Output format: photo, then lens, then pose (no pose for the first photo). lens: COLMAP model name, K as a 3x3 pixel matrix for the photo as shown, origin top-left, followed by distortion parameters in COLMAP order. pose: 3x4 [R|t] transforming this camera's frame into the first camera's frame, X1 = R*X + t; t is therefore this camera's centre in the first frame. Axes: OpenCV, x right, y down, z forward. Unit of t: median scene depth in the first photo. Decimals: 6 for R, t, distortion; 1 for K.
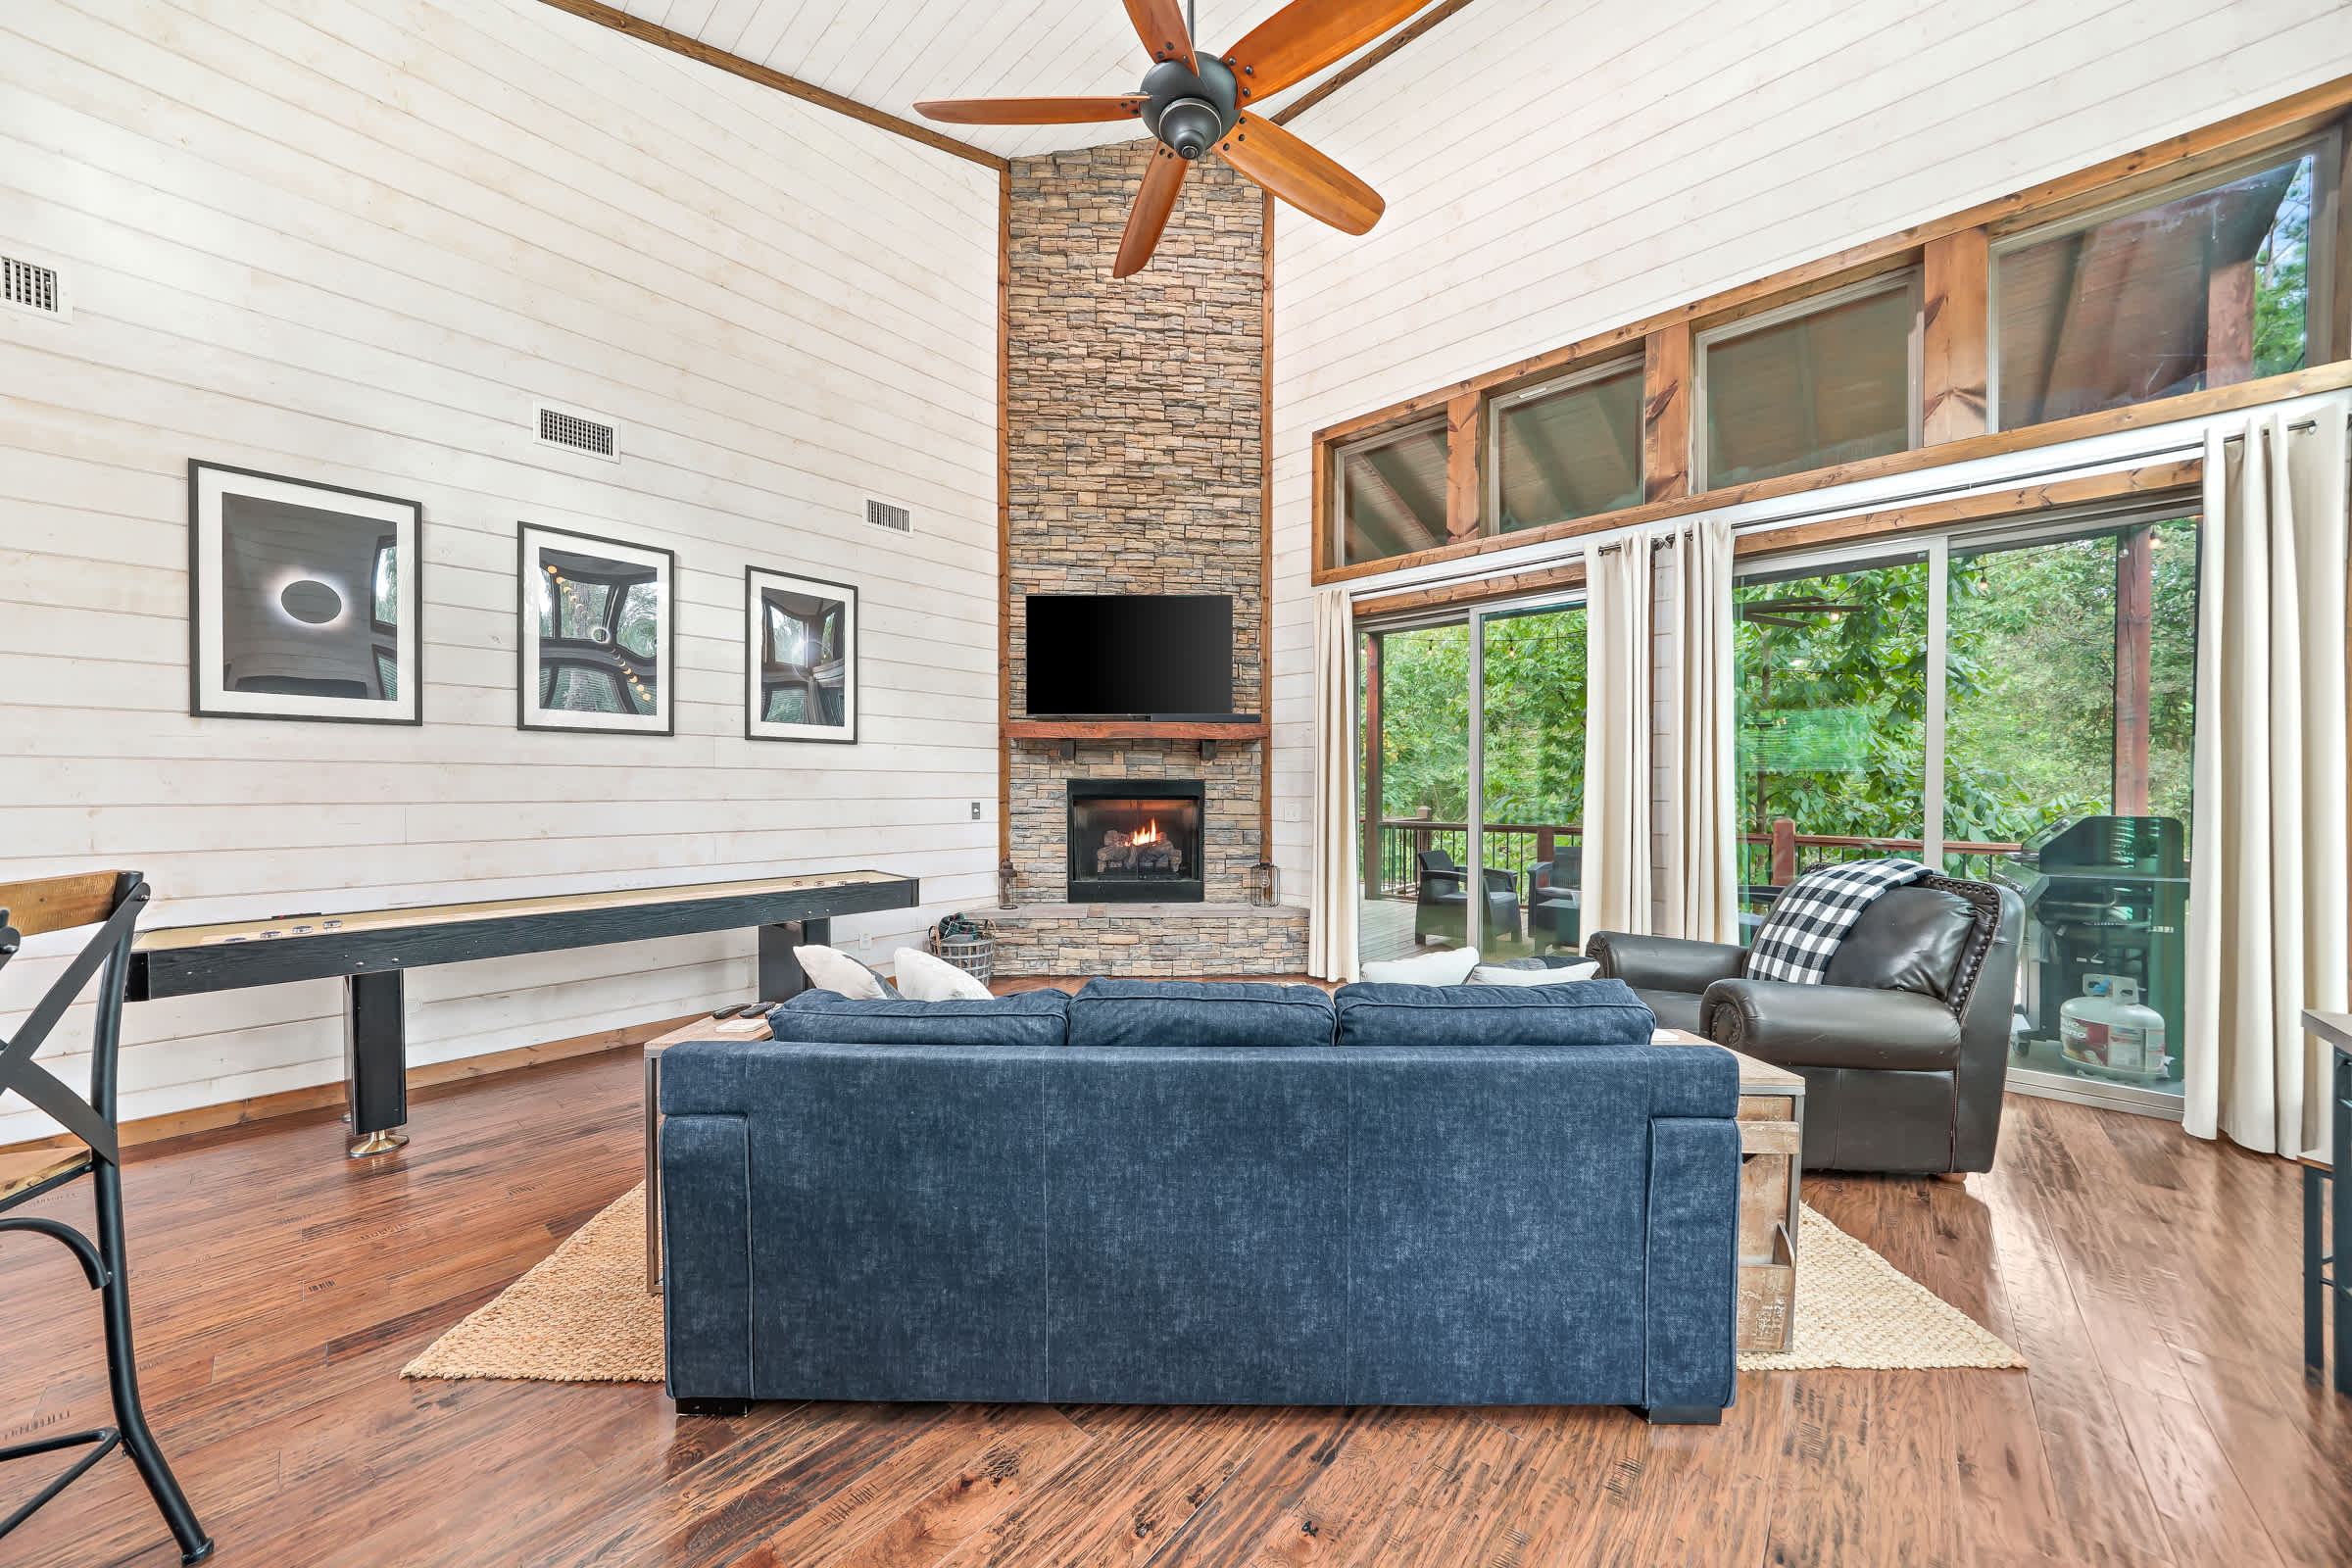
lens RADIAL K [[797.2, 0, 1169.9], [0, 797.2, 791.4], [0, 0, 1]] dist [-0.006626, -0.000211]
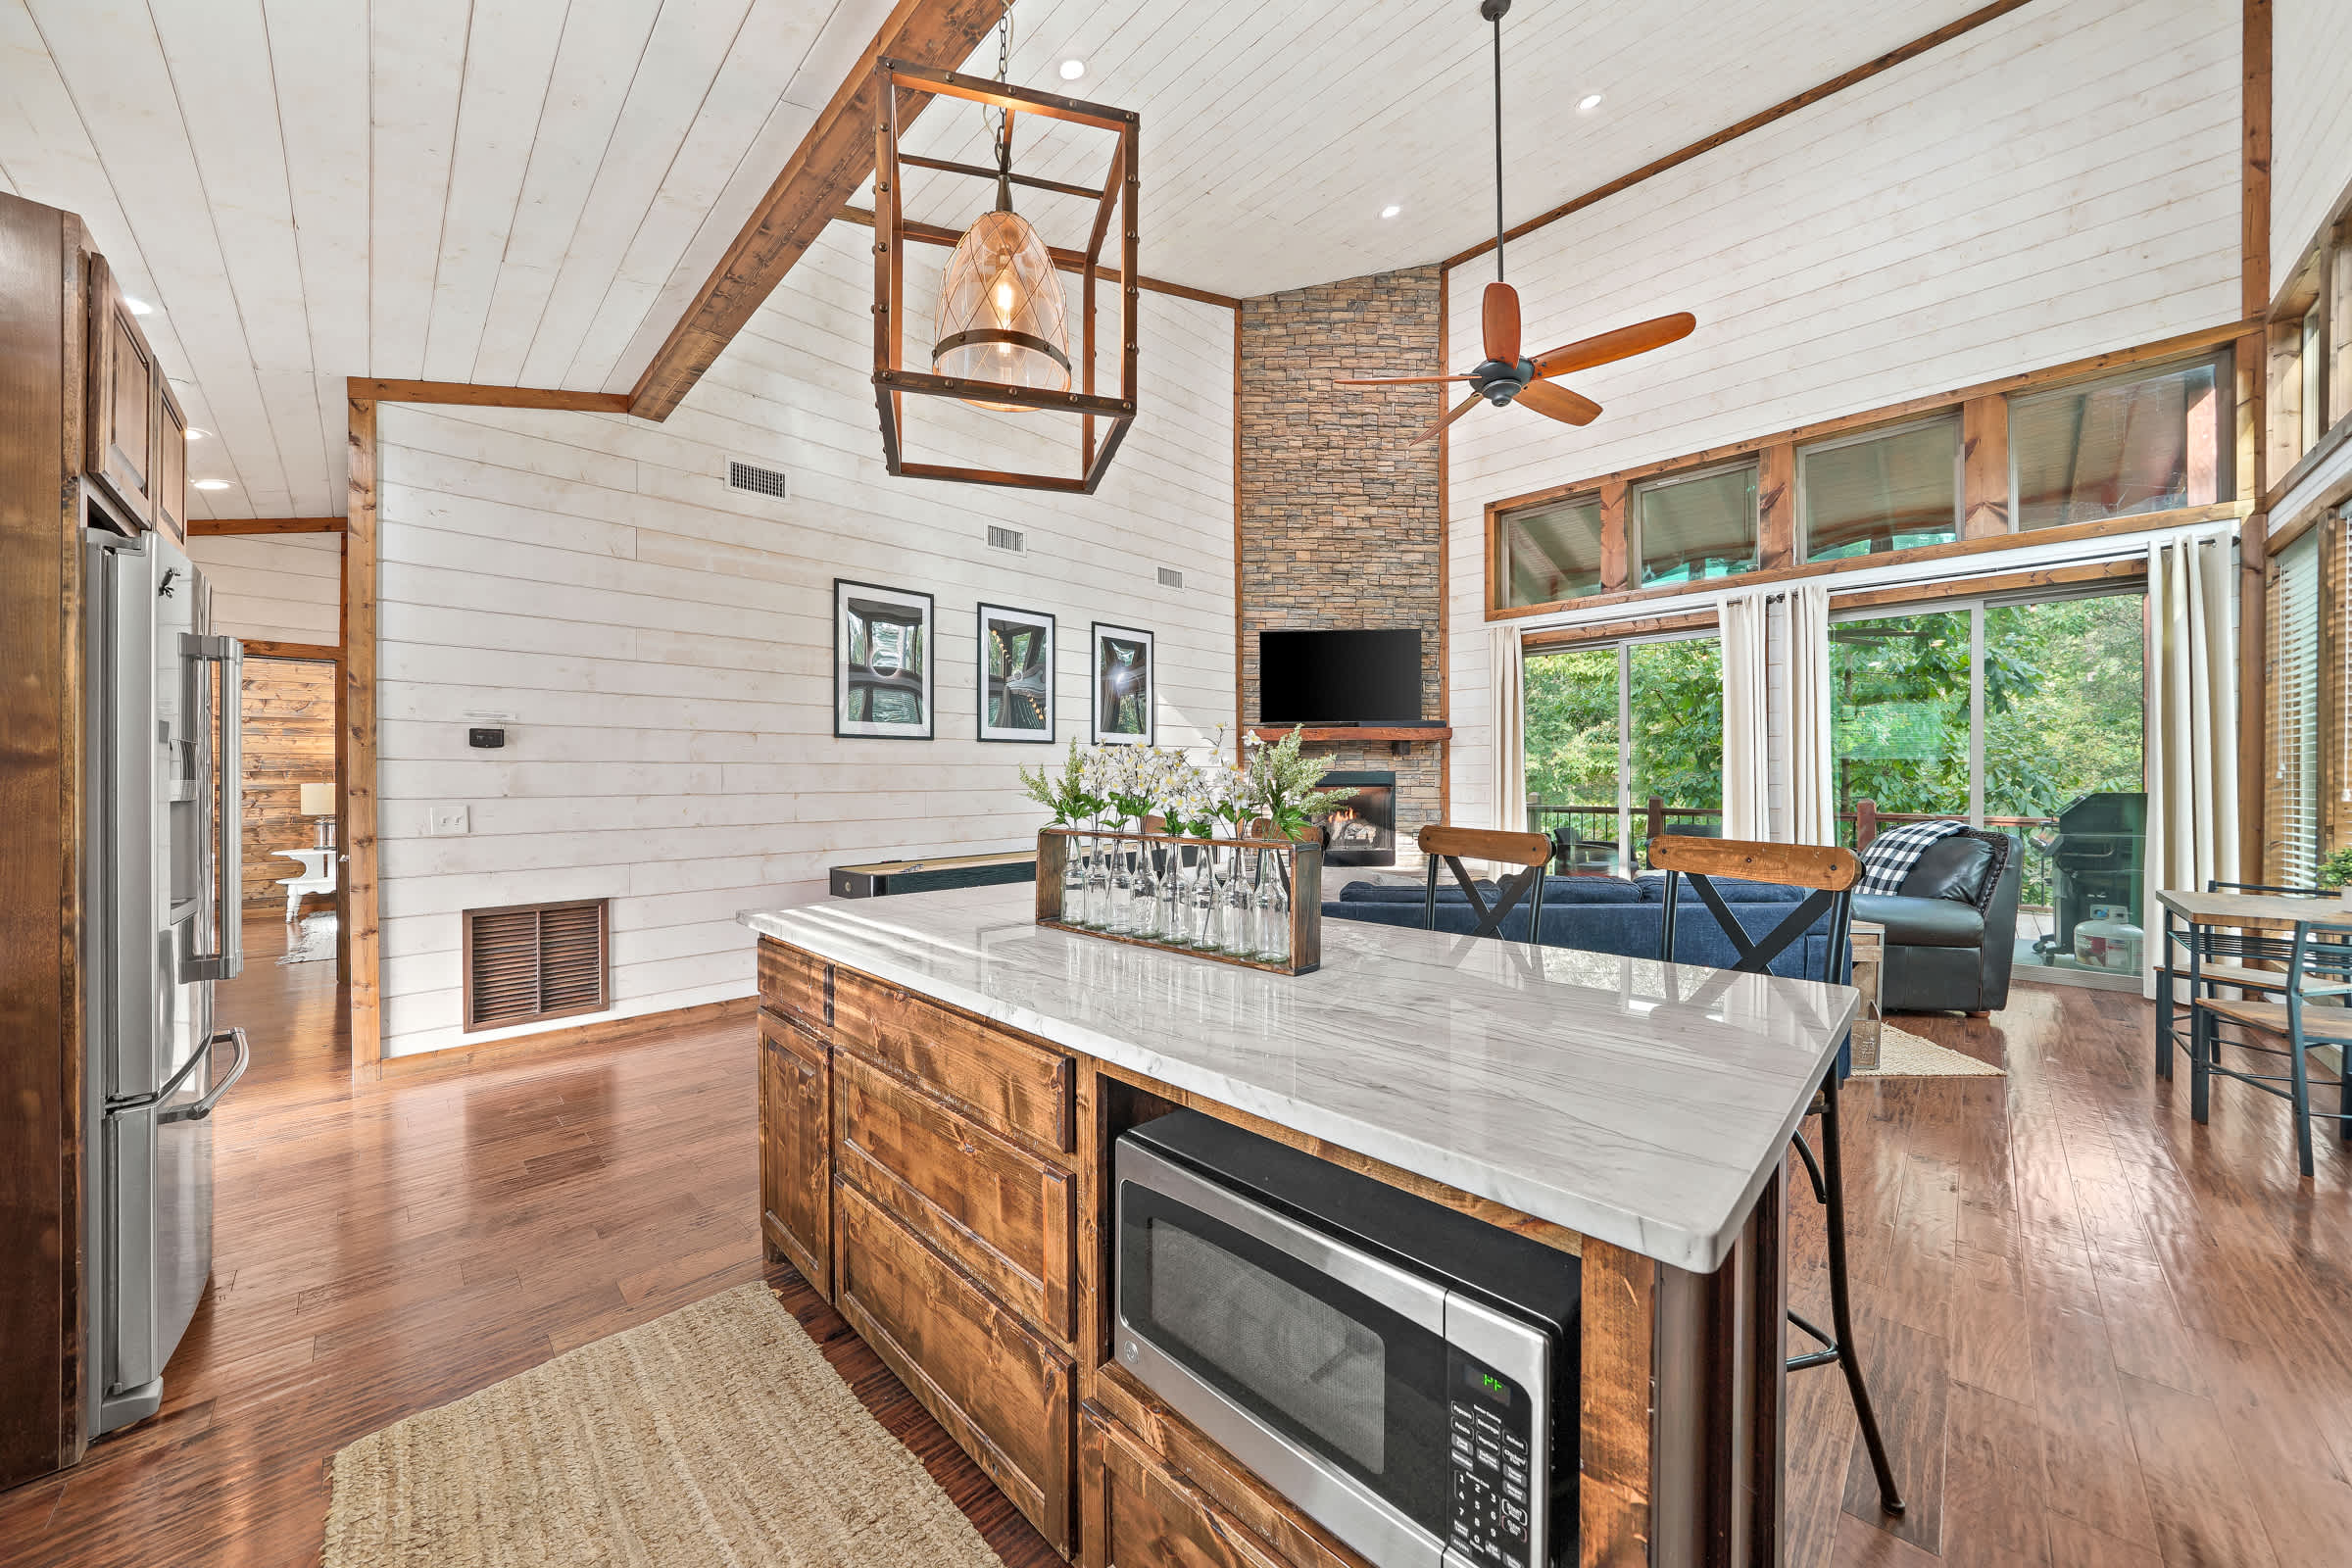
lens RADIAL K [[795.4, 0, 1173.5], [0, 795.4, 775.3], [0, 0, 1]] dist [-0.012536, 0.000085]
pose [[0.997894, -0.005739, -0.064617, -0.234371], [0.004957, 0.999913, -0.012256, 0.004324], [0.064682, 0.011910, 0.997835, -0.302472]]
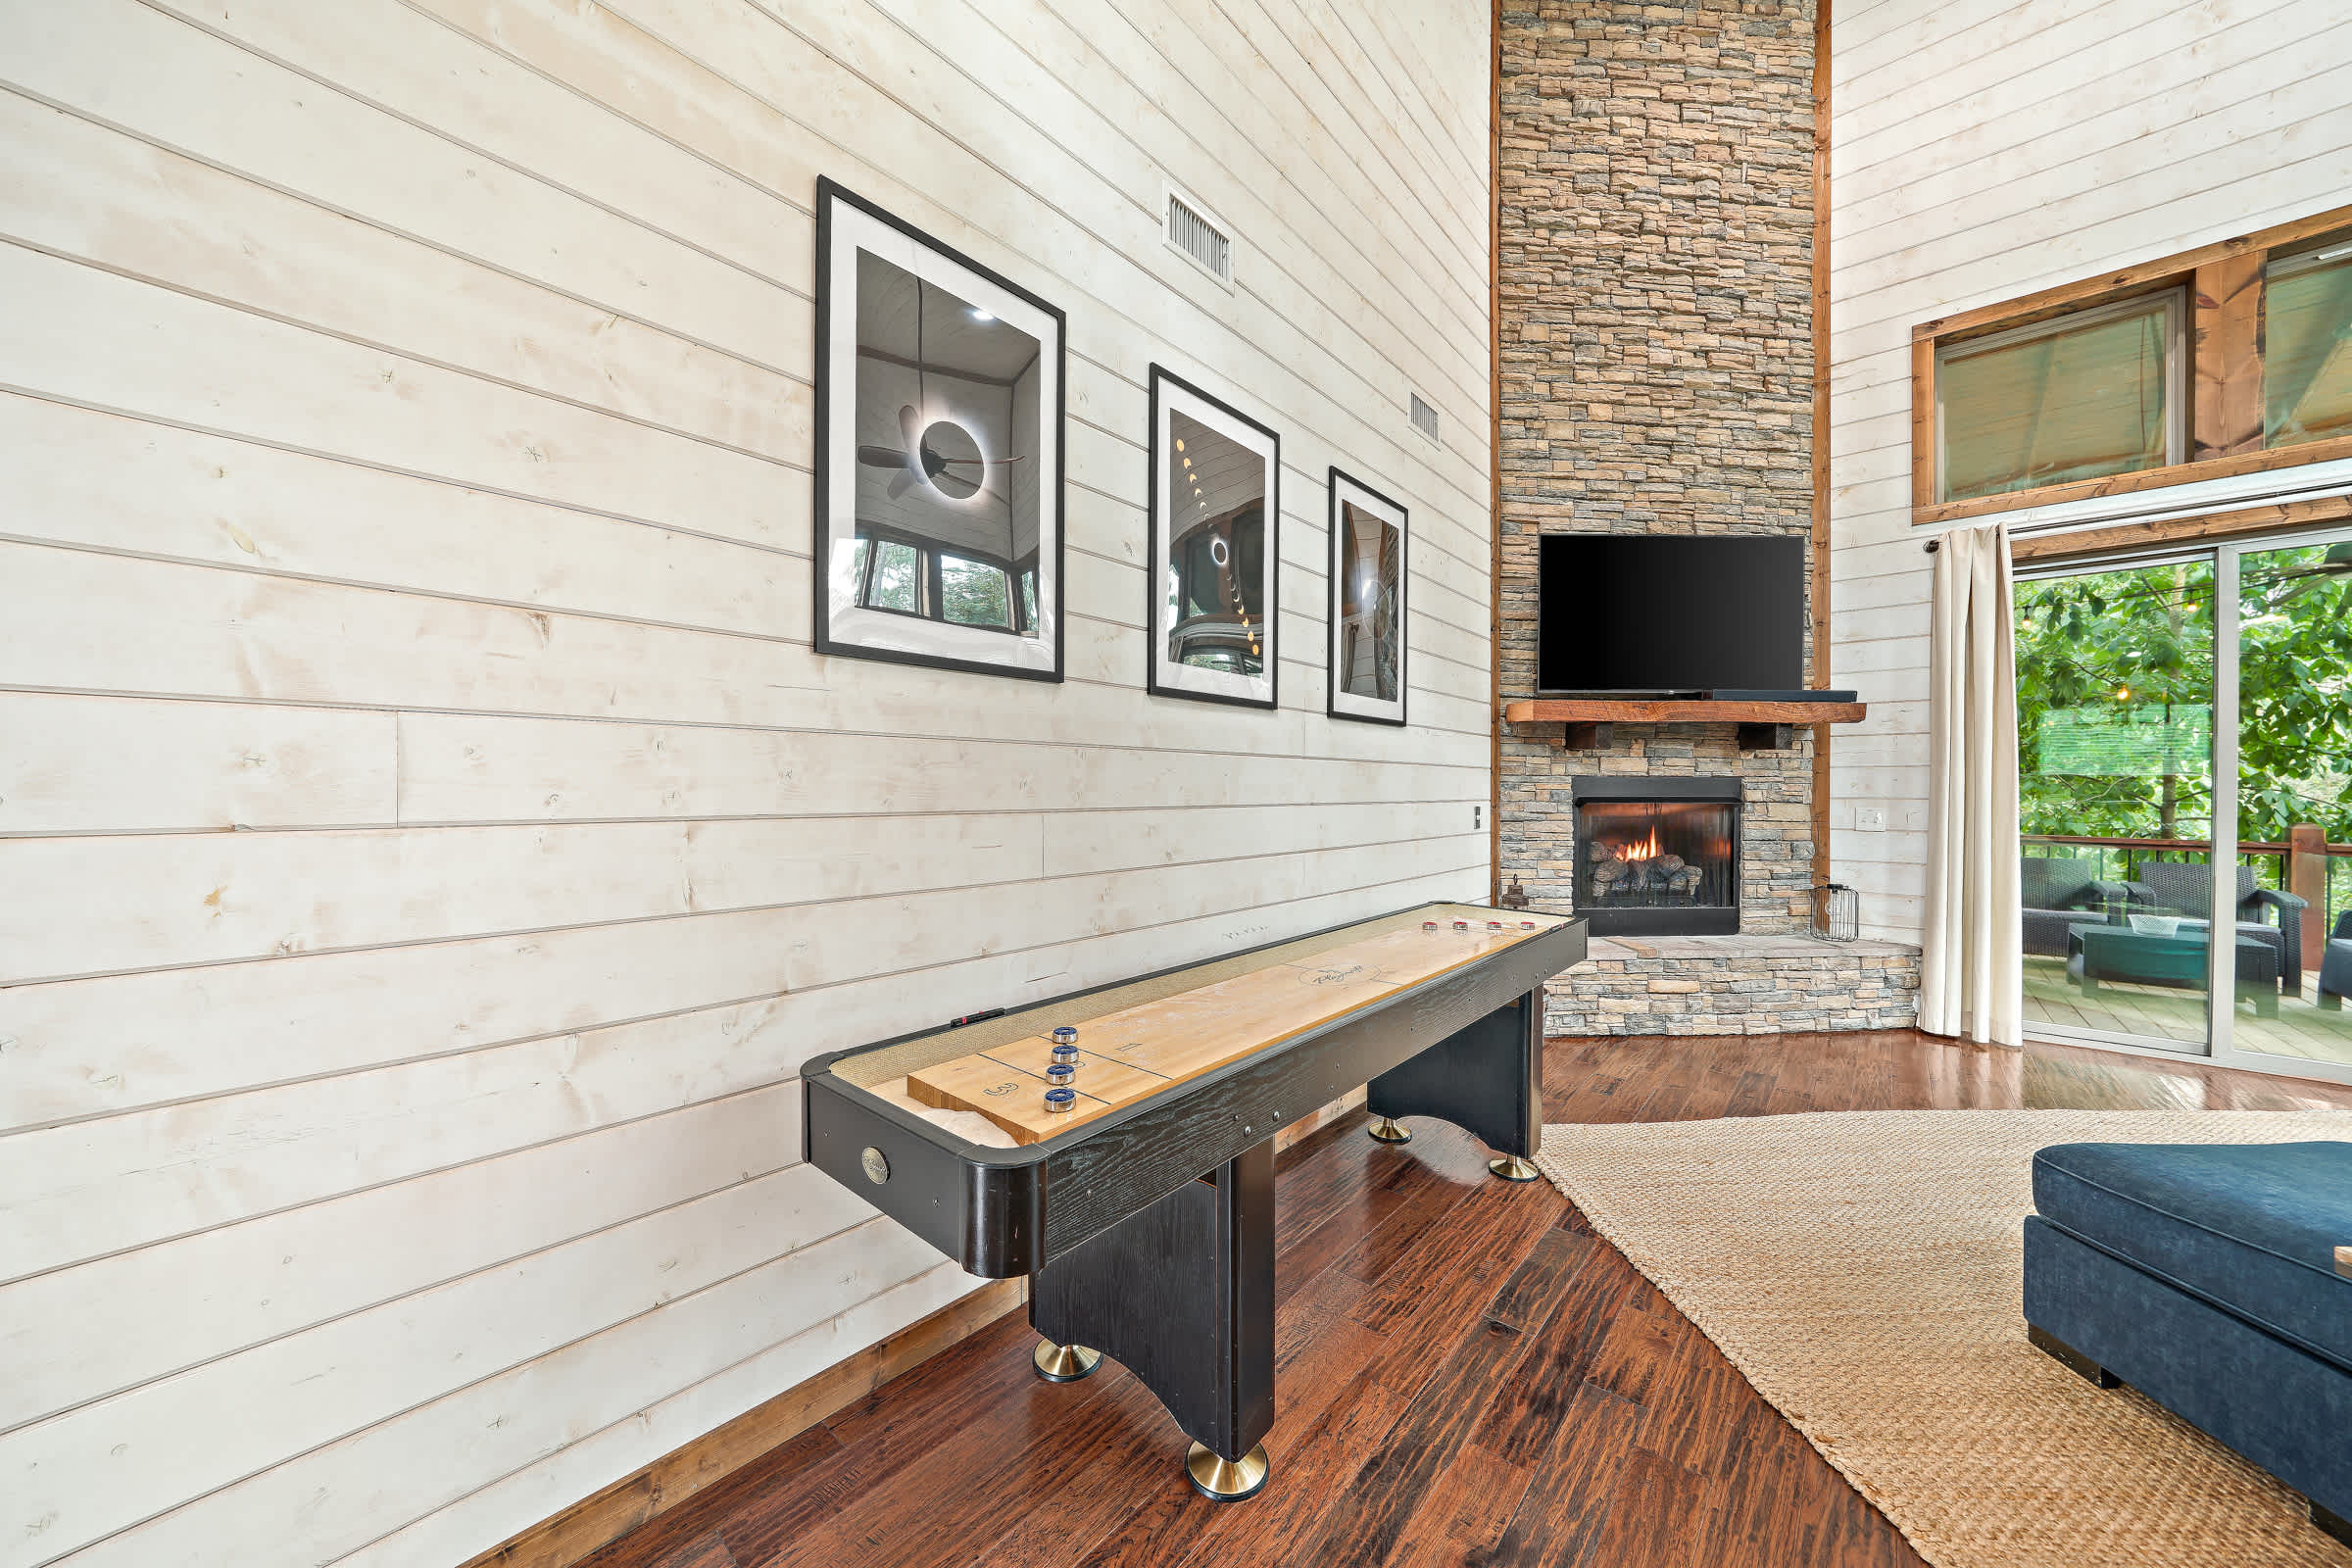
lens RADIAL K [[800.8, 0, 1176.5], [0, 800.8, 792.8], [0, 0, 1]] dist [-0.017826, 0.001895]
pose [[0.999945, -0.002119, 0.010287, -0.524468], [0.002142, 0.999995, -0.002188, 0.001533], [-0.010283, 0.002210, 0.999945, 0.238207]]
